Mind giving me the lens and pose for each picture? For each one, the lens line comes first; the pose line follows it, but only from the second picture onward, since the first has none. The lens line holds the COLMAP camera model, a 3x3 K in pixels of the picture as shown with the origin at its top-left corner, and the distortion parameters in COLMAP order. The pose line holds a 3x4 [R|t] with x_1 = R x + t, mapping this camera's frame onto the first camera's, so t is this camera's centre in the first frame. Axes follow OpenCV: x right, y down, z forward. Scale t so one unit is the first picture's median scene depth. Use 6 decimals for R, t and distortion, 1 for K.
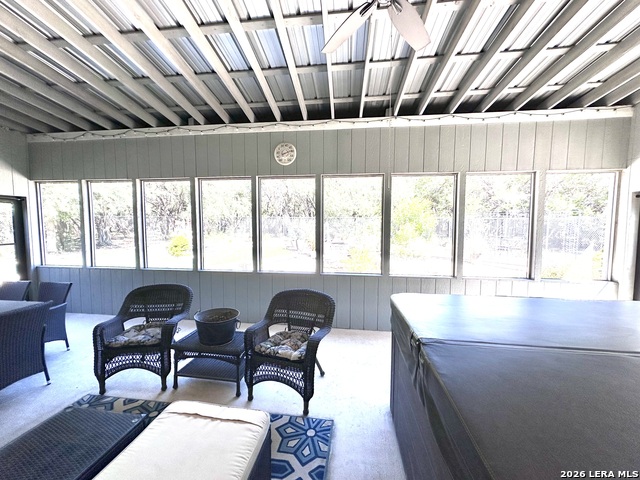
lens RADIAL K [[258.7, 0, 319.2], [0, 258.7, 240.6], [0, 0, 1]] dist [0.000154, 0.000121]
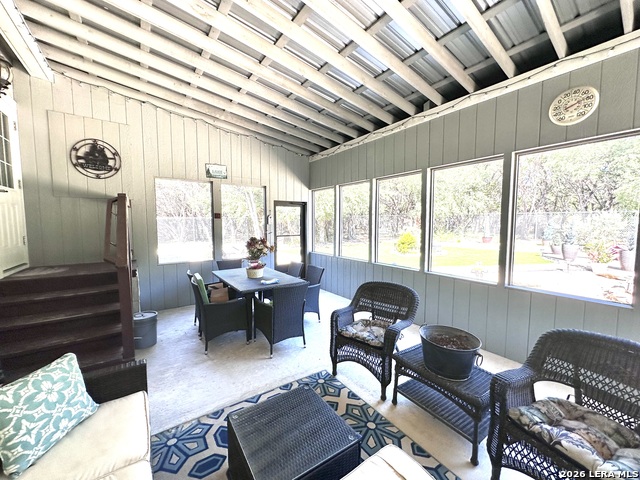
lens RADIAL K [[258.7, 0, 319.2], [0, 258.7, 240.6], [0, 0, 1]] dist [0.000154, 0.000121]
pose [[0.680733, 0.050925, -0.730760, -0.083628], [-0.047440, 0.998551, 0.025395, 0.001663], [0.730994, 0.017380, 0.682162, 0.146705]]
